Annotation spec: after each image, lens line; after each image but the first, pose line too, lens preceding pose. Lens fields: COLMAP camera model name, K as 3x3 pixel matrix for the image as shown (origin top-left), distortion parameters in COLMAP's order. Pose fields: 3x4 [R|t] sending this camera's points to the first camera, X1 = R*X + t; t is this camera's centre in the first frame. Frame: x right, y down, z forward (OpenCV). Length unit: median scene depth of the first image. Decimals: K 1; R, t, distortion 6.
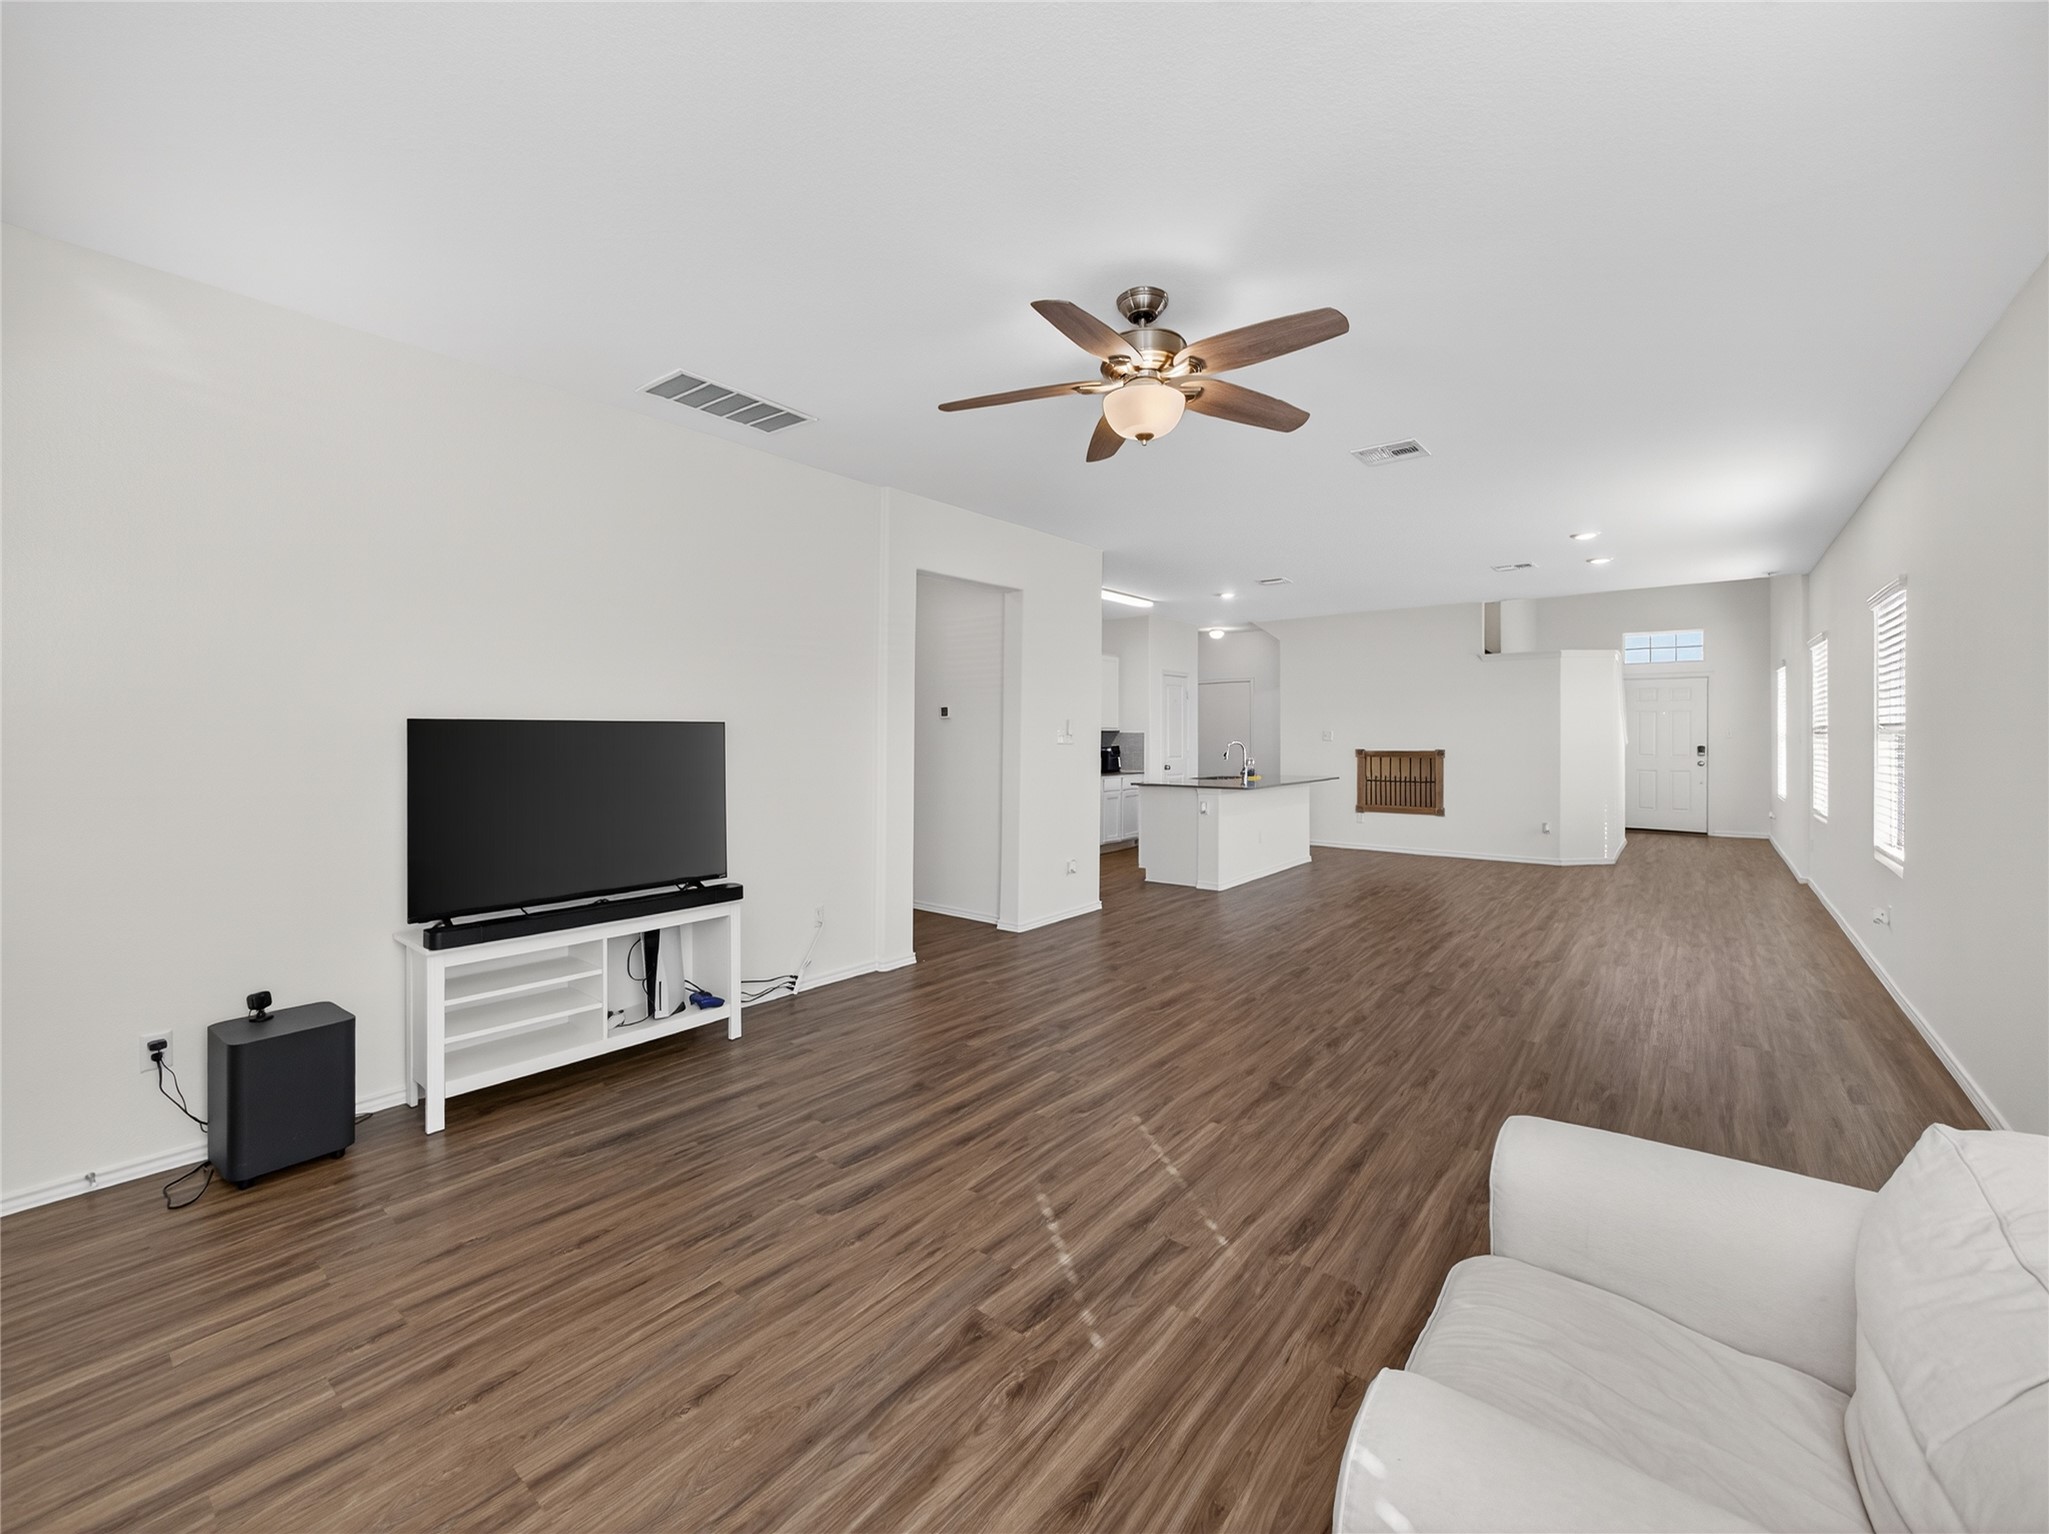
lens RADIAL K [[915.9, 0, 1024.1], [0, 915.9, 751.1], [0, 0, 1]] dist [0.000481, 0.029456]
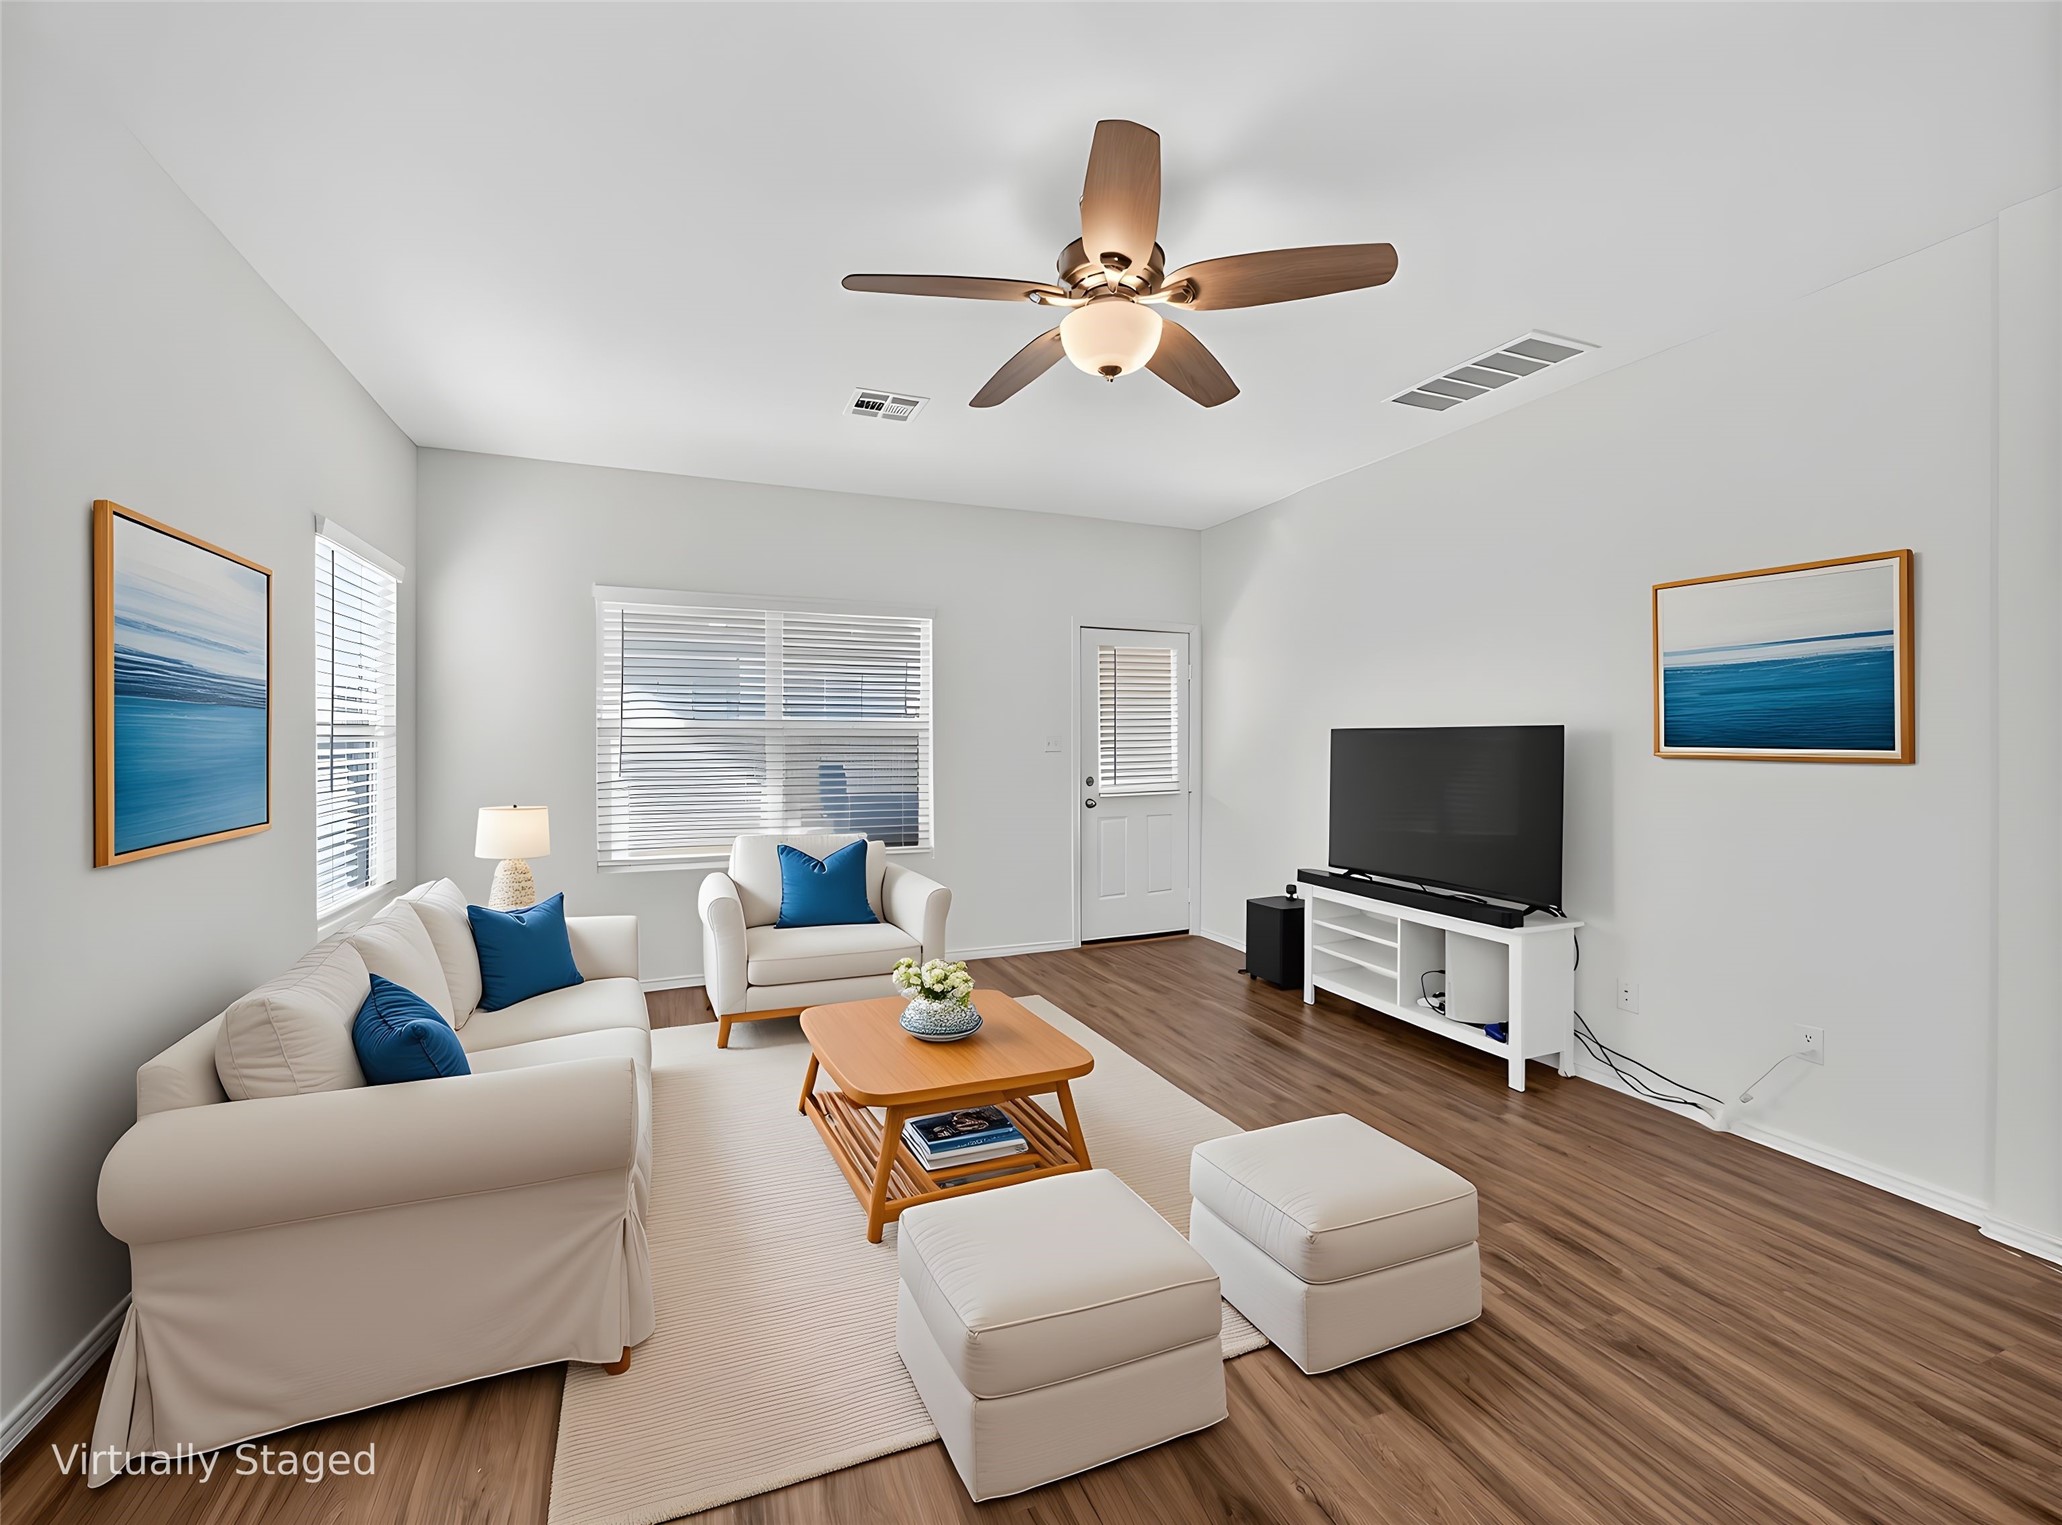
lens RADIAL K [[901.2, 0, 1031.0], [0, 901.2, 762.5], [0, 0, 1]] dist [0.000901, 0.000206]
pose [[-0.533686, 0.011324, -0.845607, 1.489675], [-0.016448, 0.999582, 0.023767, -0.021290], [0.845523, 0.026593, -0.533277, 2.425531]]
